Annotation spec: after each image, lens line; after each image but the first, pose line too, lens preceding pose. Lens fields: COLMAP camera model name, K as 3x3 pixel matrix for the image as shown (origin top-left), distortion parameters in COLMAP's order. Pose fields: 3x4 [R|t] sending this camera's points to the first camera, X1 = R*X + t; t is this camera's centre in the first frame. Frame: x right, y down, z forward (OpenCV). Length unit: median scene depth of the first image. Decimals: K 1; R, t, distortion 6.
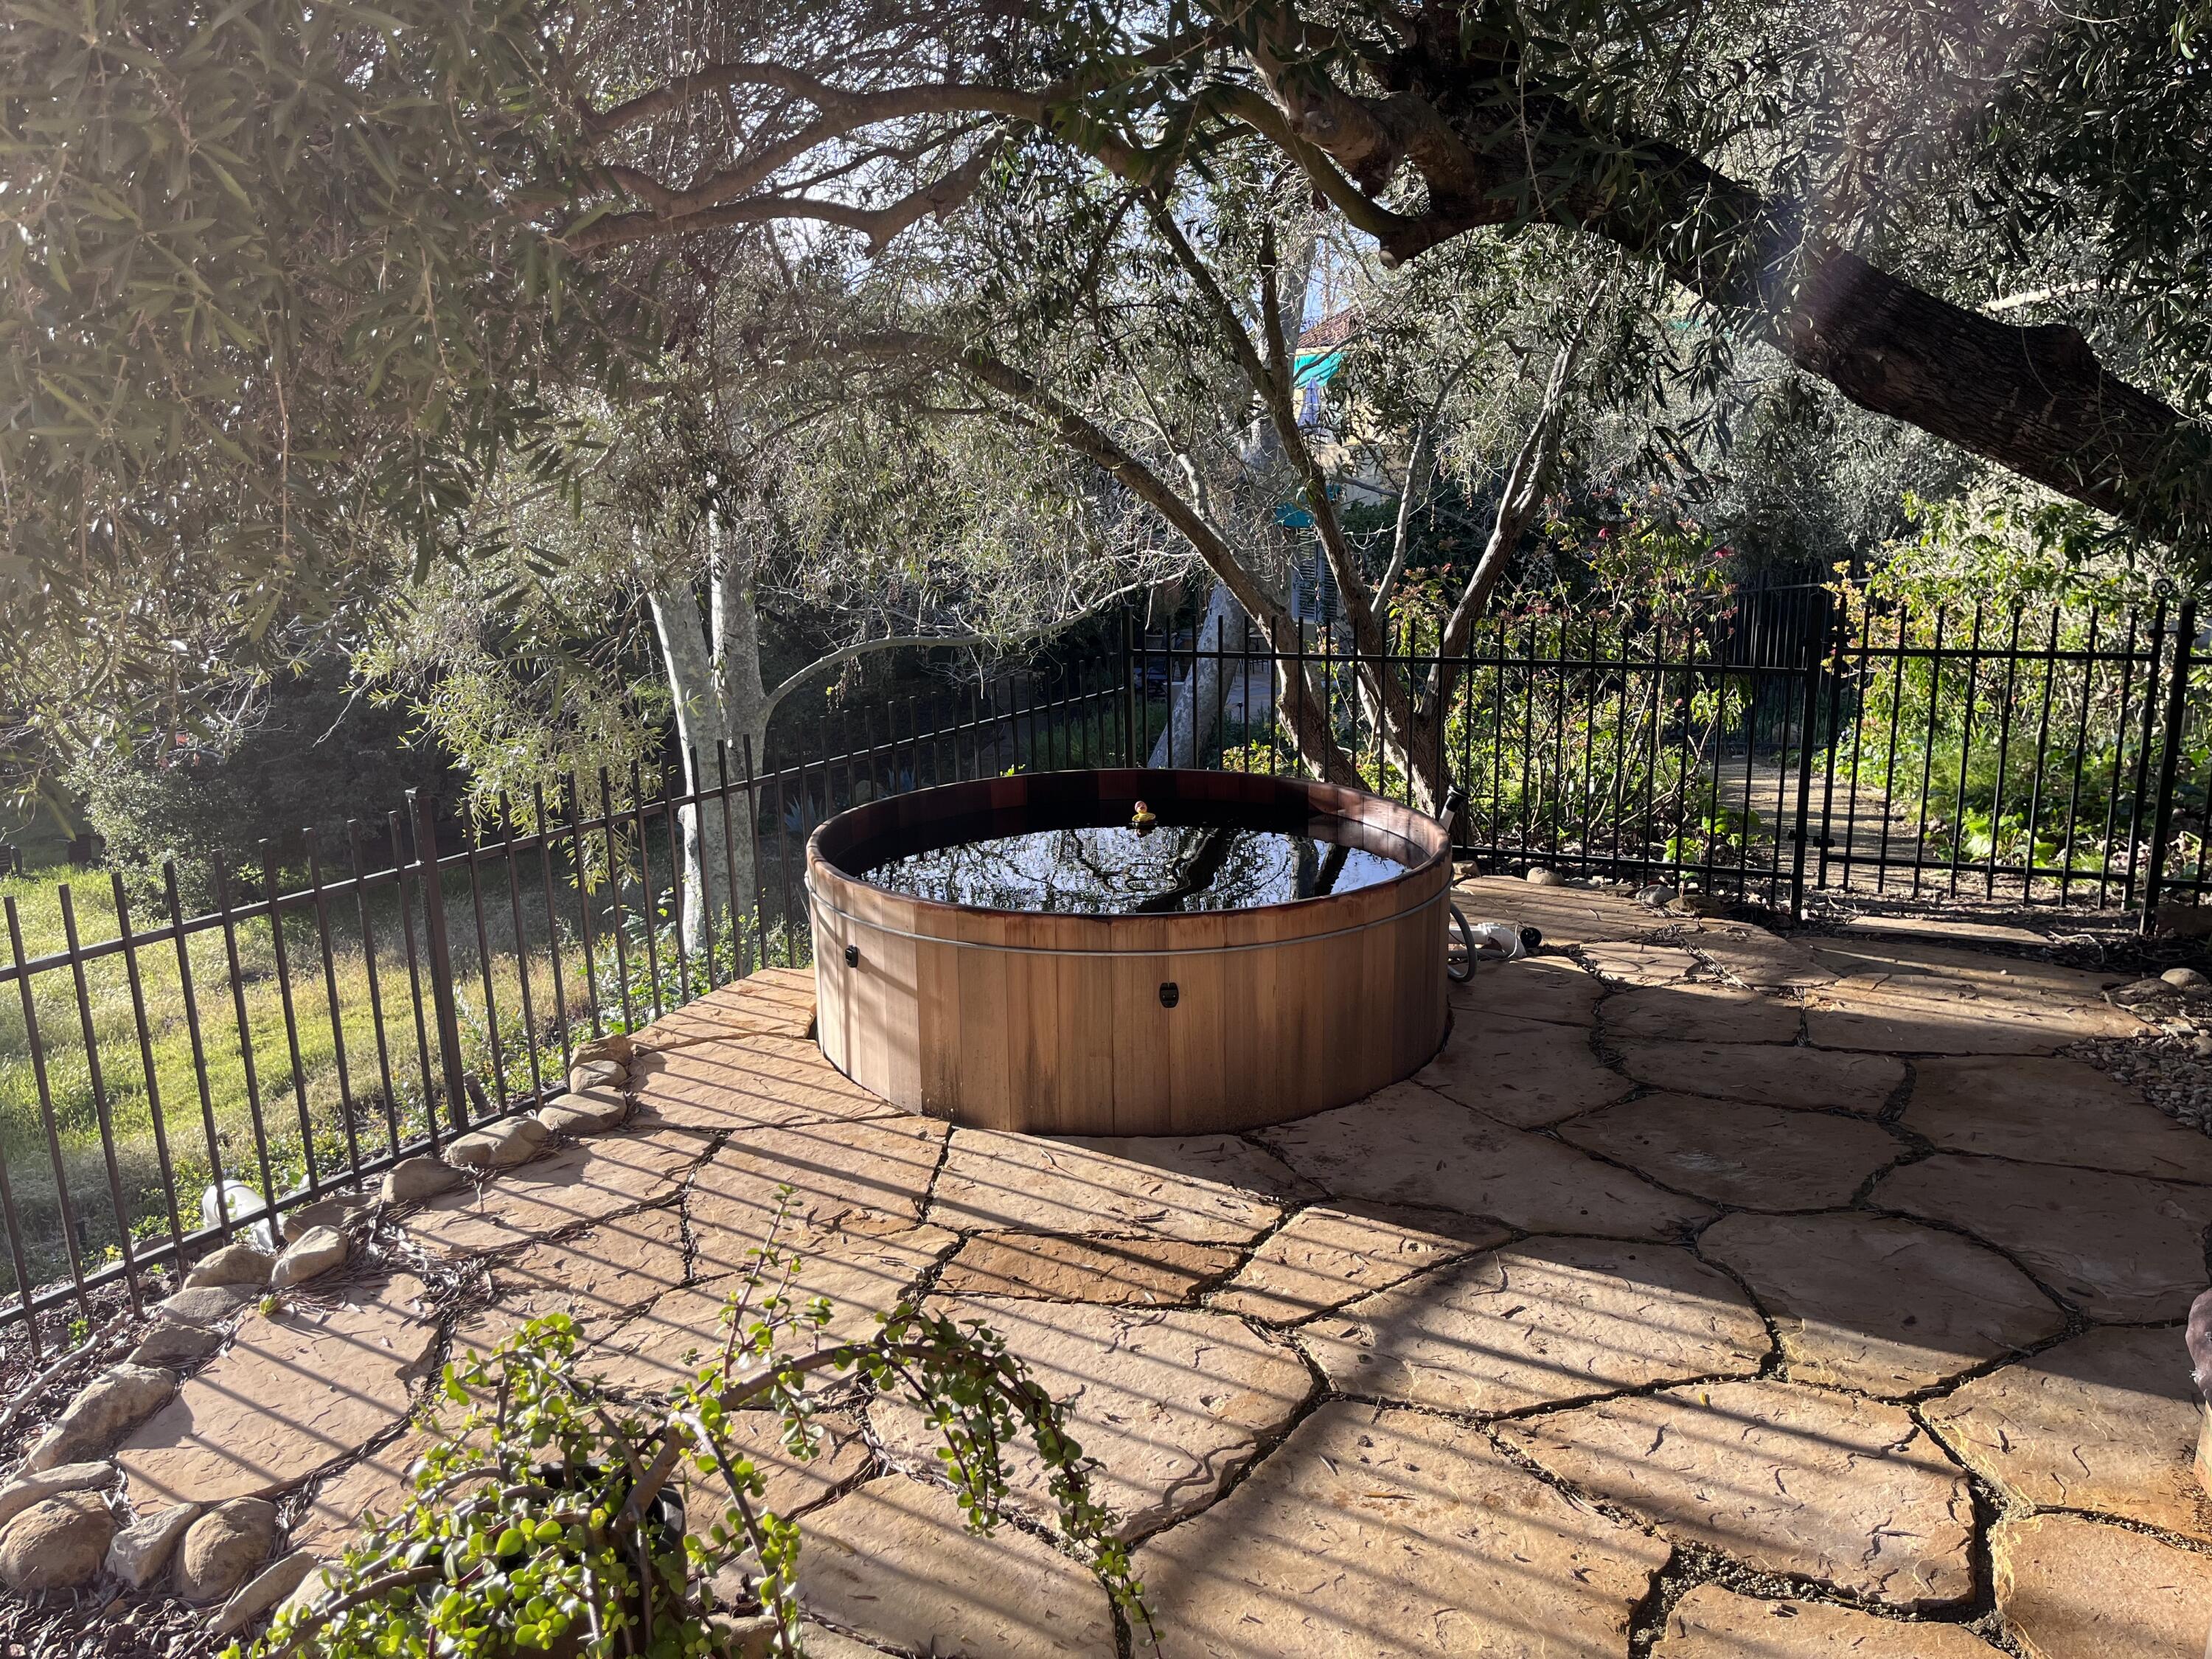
lens RADIAL K [[1665.7, 0, 1106.0], [0, 1665.7, 829.5], [0, 0, 1]] dist [0.057213, -0.075211]
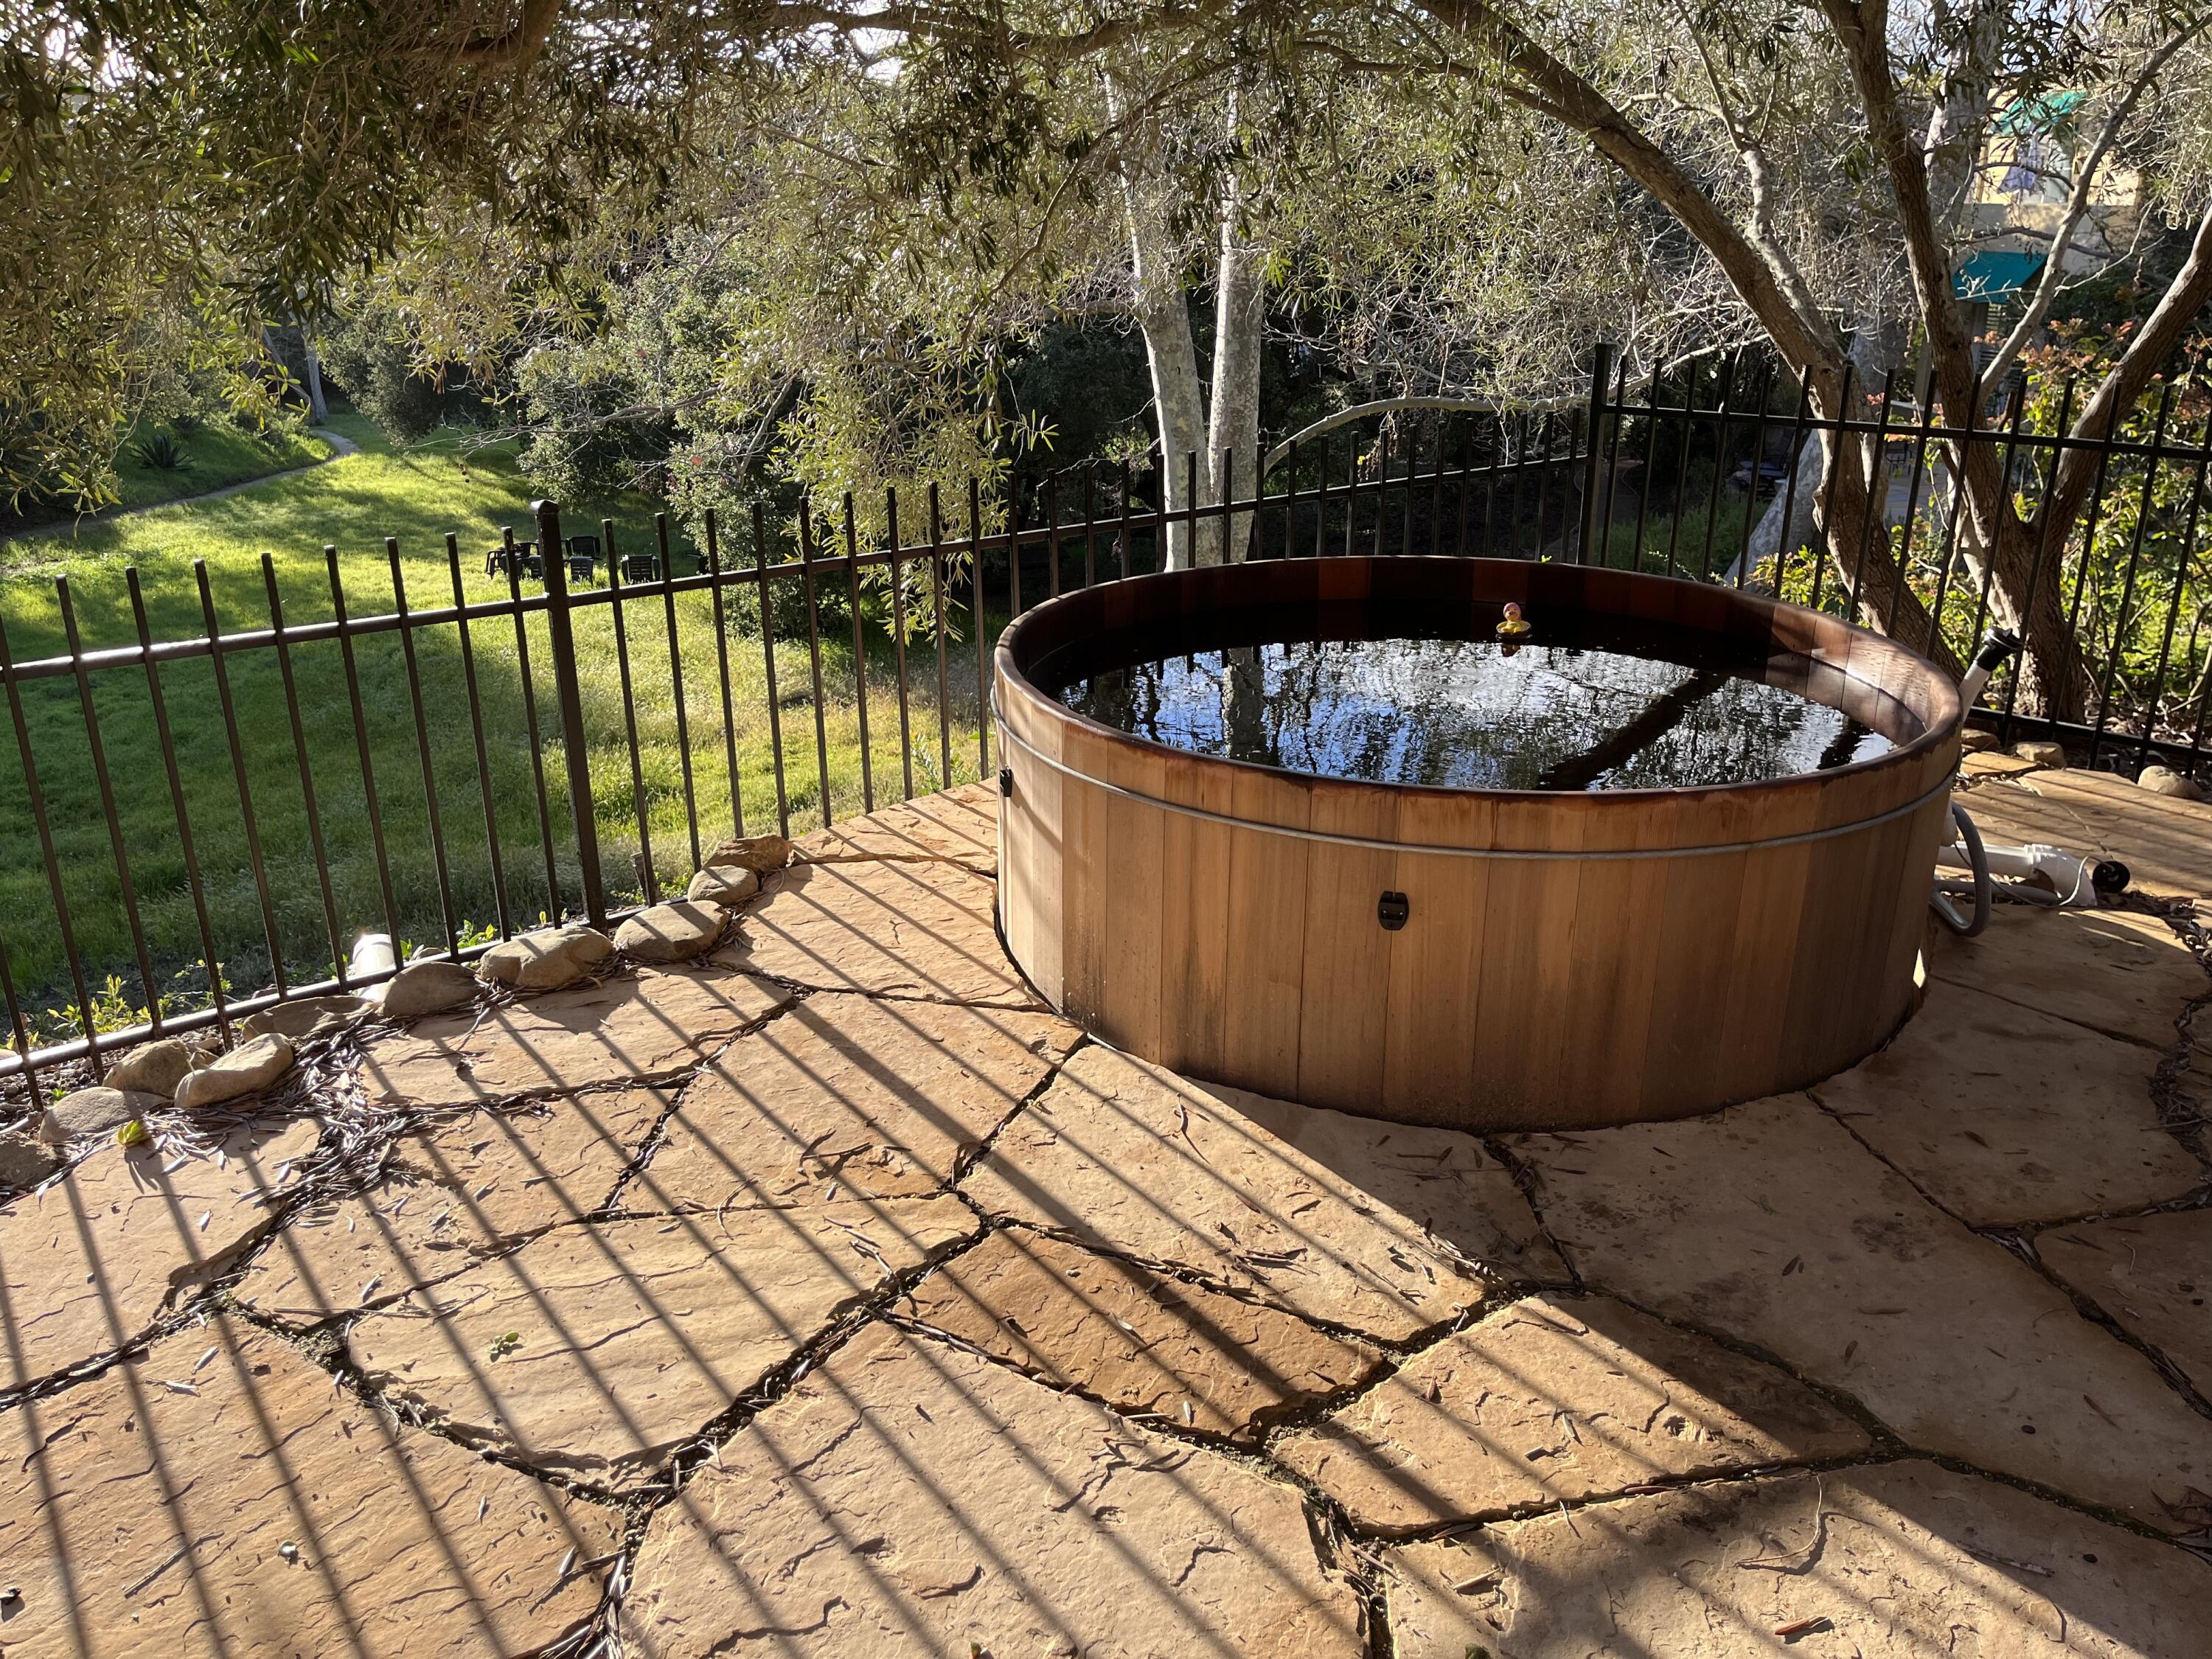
lens RADIAL K [[1665.7, 0, 1106.0], [0, 1665.7, 829.5], [0, 0, 1]] dist [0.057213, -0.075211]
pose [[0.935290, 0.140263, -0.324899, 0.139046], [-0.097539, 0.984711, 0.144326, -0.013608], [0.340175, -0.103296, 0.934672, 0.362537]]
